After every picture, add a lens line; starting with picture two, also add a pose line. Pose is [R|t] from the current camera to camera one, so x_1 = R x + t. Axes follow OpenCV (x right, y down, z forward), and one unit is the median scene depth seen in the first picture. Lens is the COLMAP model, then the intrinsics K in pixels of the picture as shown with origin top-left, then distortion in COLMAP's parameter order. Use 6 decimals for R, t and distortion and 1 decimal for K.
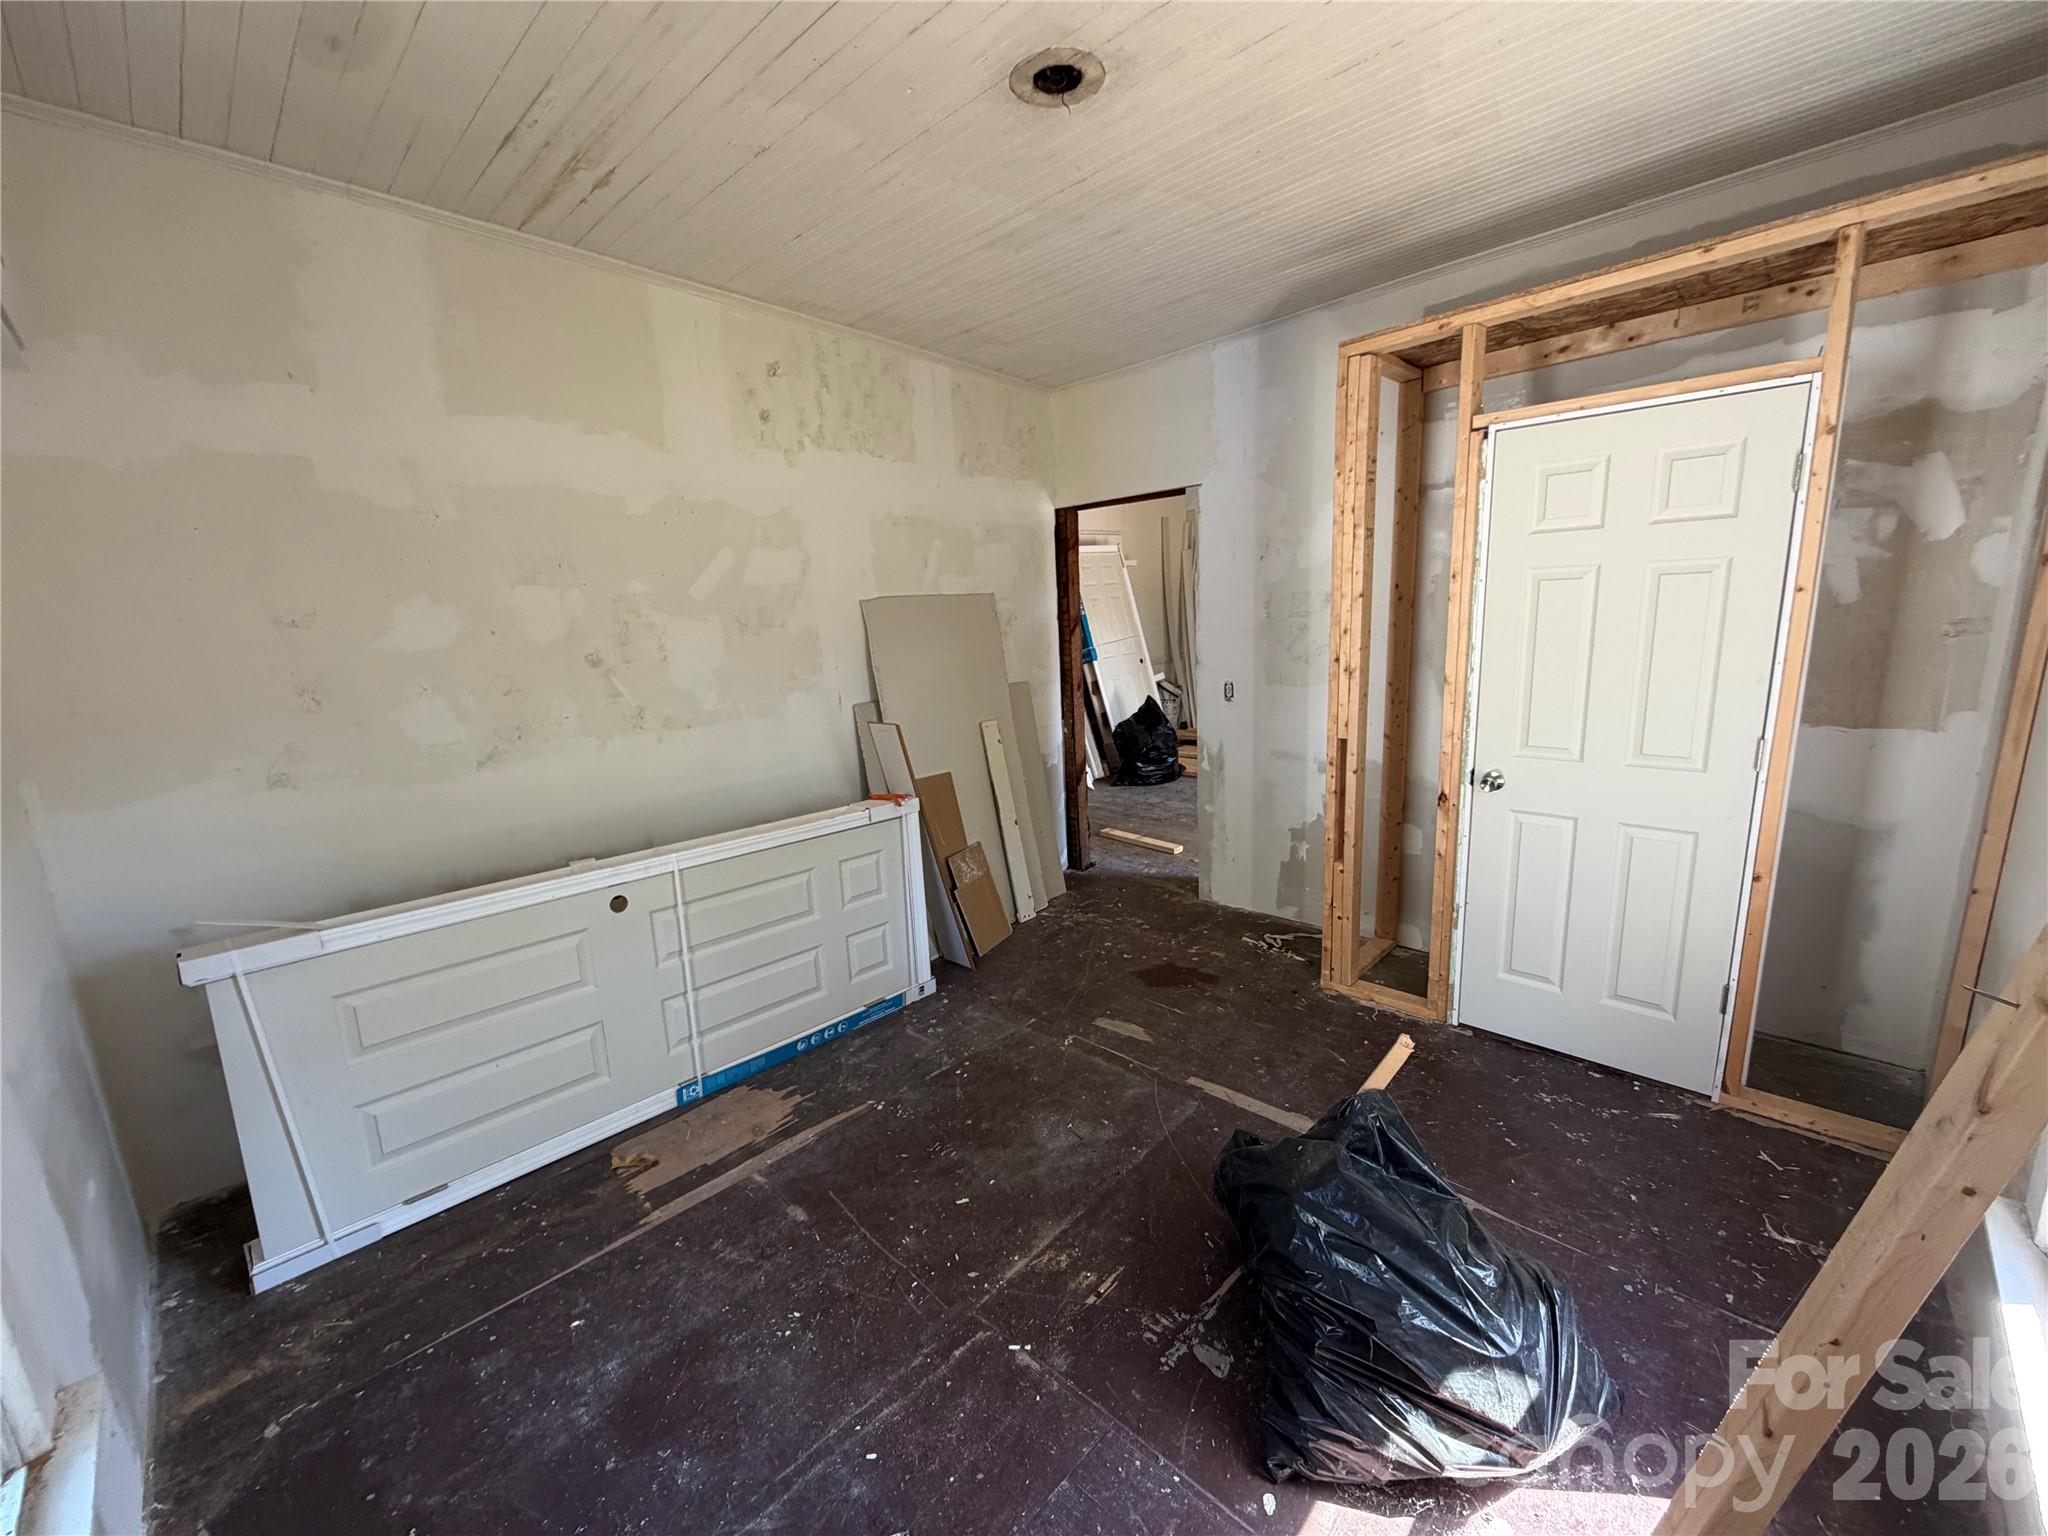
lens RADIAL K [[822.7, 0, 1024.0], [0, 822.7, 768.0], [0, 0, 1]] dist [0.001052, -0.000227]
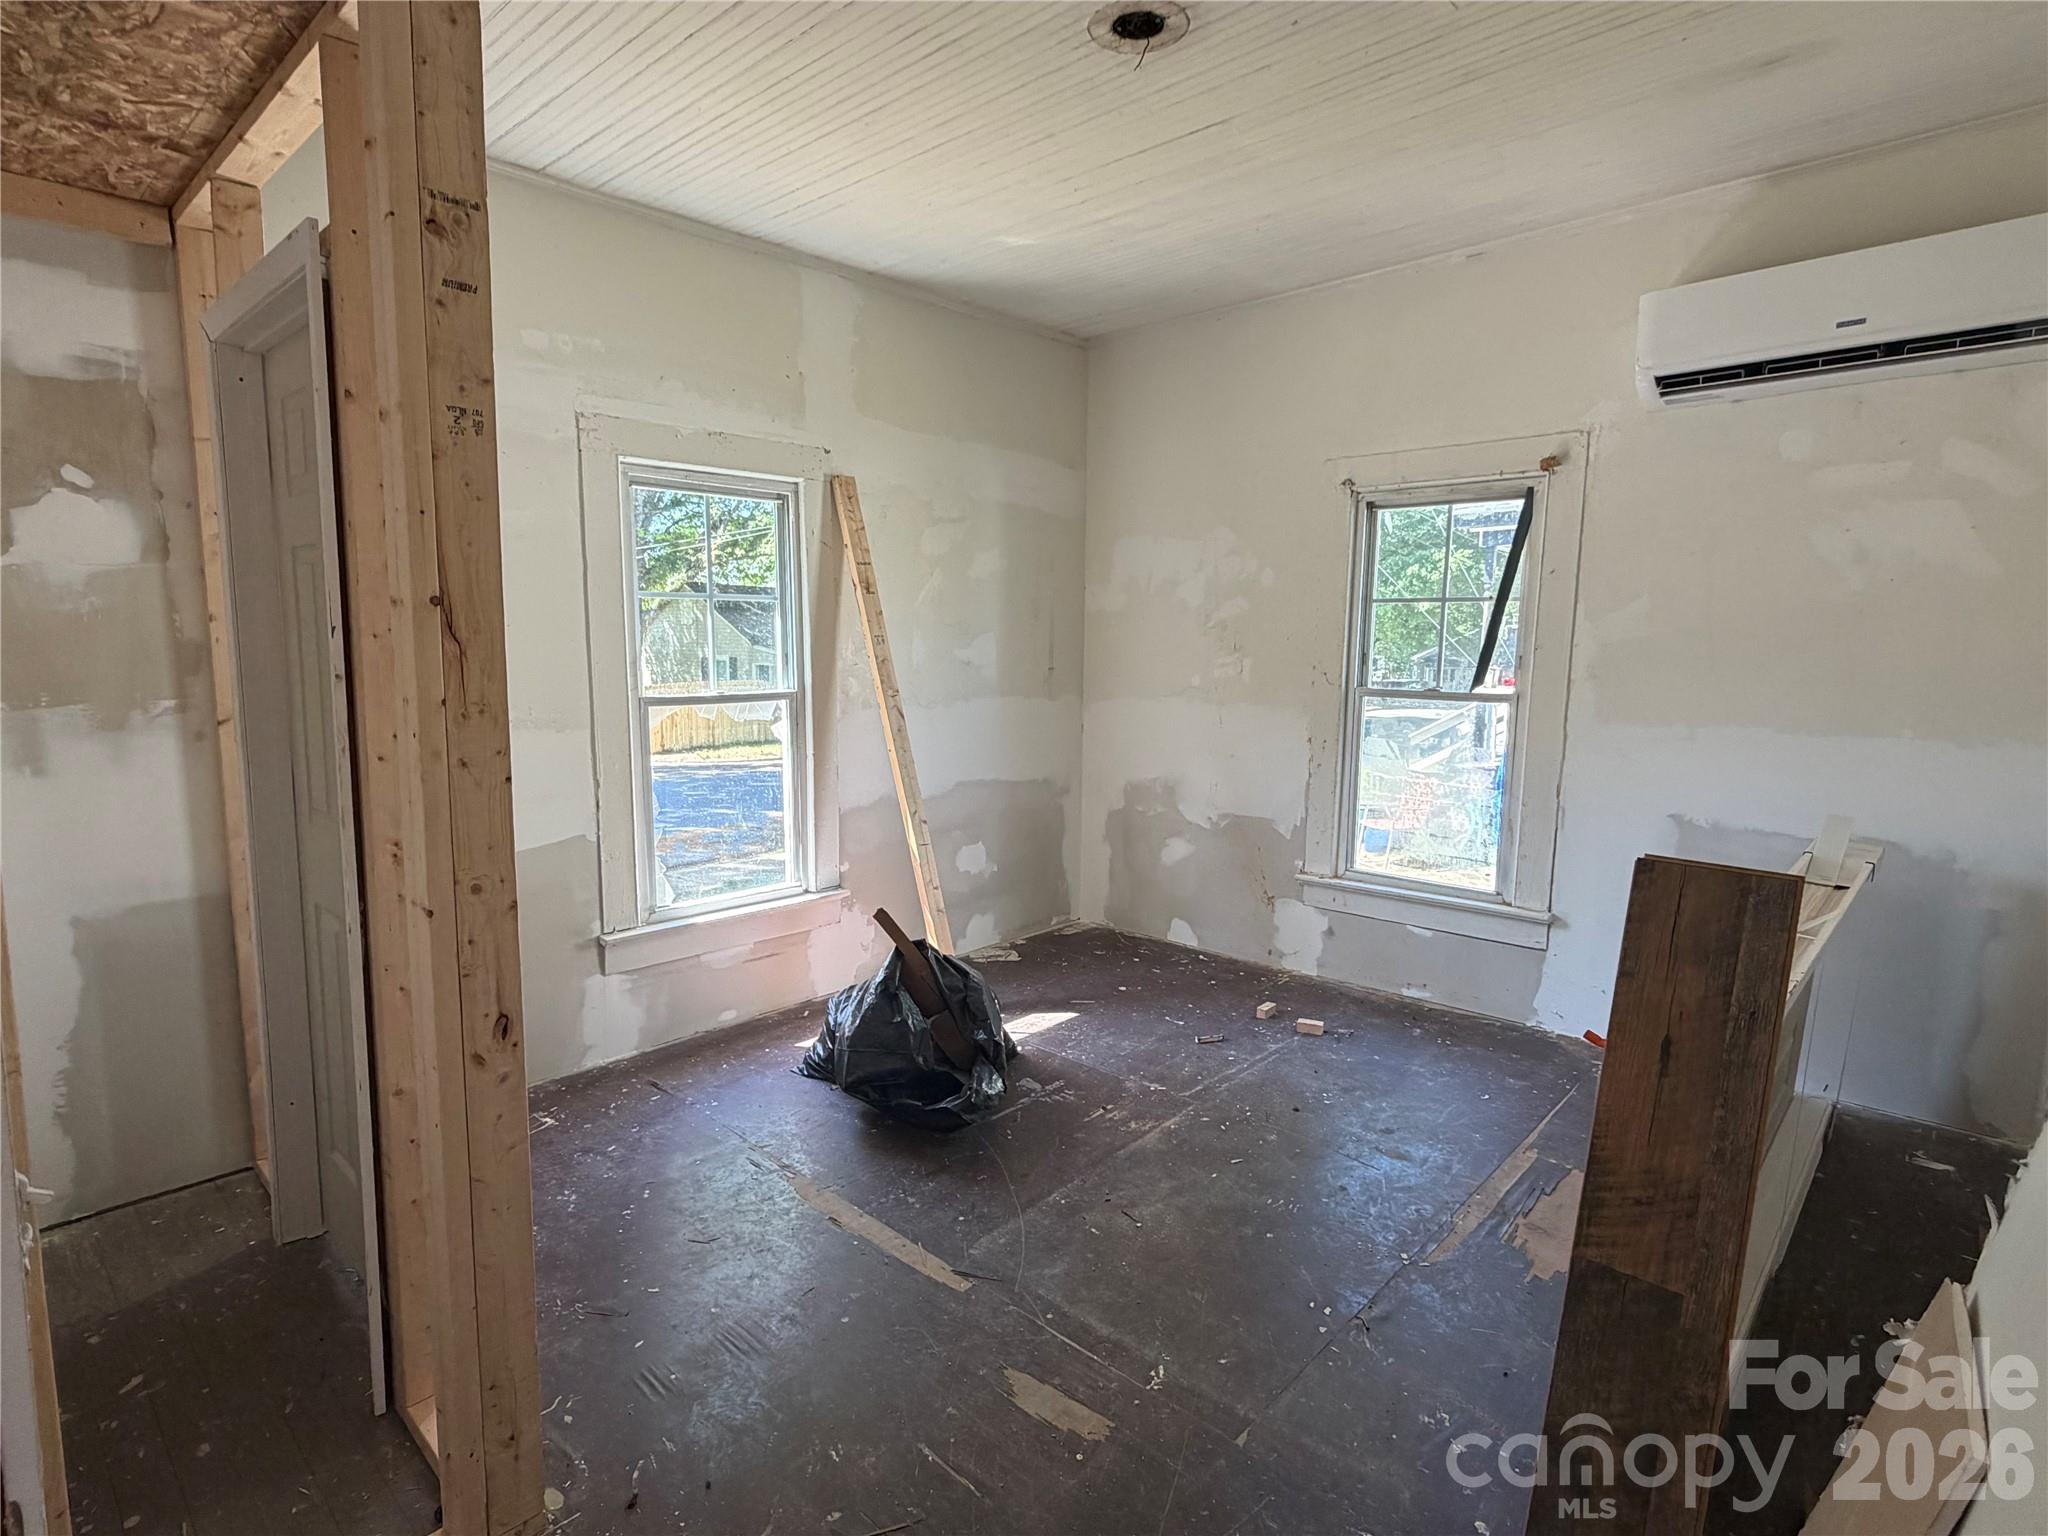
lens RADIAL K [[1060.9, 0, 1024.0], [0, 1060.9, 768.0], [0, 0, 1]] dist [0.002715, 0.000052]
pose [[-0.999377, 0.034995, -0.004607, 0.193190], [0.031584, 0.944865, 0.325933, -0.401128], [0.015759, 0.325584, -0.945382, 2.250260]]
